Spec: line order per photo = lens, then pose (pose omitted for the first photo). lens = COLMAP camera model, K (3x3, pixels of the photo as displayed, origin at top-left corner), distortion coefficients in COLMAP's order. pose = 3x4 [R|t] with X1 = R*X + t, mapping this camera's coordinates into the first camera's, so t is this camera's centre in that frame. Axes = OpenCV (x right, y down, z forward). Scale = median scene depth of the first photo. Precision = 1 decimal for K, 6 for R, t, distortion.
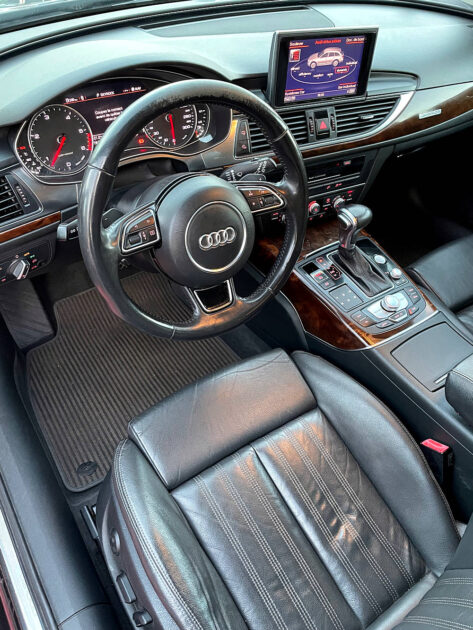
lens RADIAL K [[468.7, 0, 238.0], [0, 468.7, 315.3], [0, 0, 1]] dist [0.057195, -0.072670]
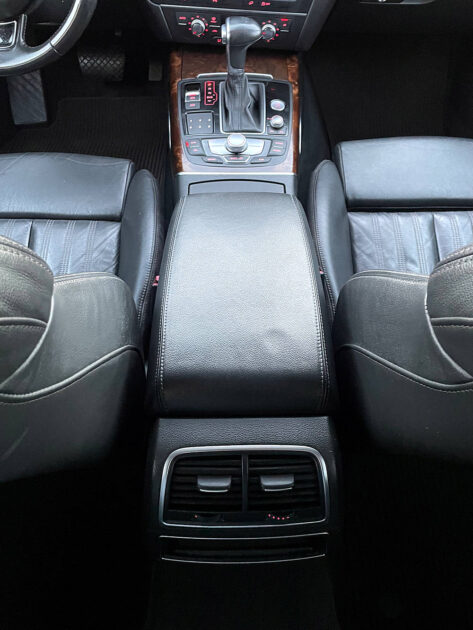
lens RADIAL K [[468.7, 0, 245.0], [0, 468.7, 311.7], [0, 0, 1]] dist [0.057195, -0.072670]
pose [[0.840088, 0.411363, -0.353599, 1.001788], [-0.366989, 0.911037, 0.187964, 0.112877], [0.399463, -0.028139, 0.916317, 0.270686]]
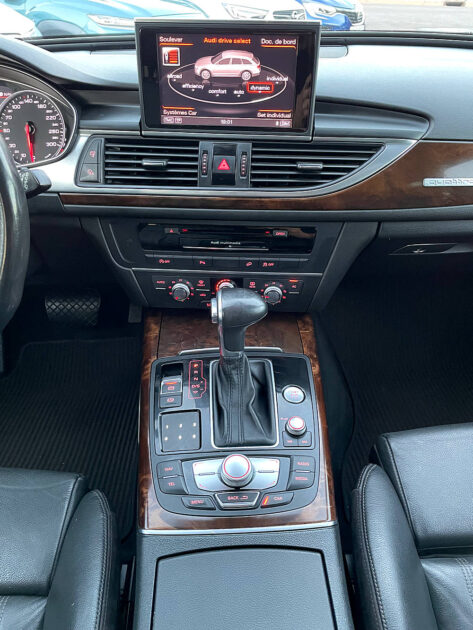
lens RADIAL K [[468.7, 0, 238.7], [0, 468.7, 313.6], [0, 0, 1]] dist [0.057195, -0.072670]
pose [[0.850462, 0.230664, -0.472767, 0.706166], [-0.332694, 0.932014, -0.143754, -0.151179], [0.407466, 0.279544, 0.869383, 0.622432]]
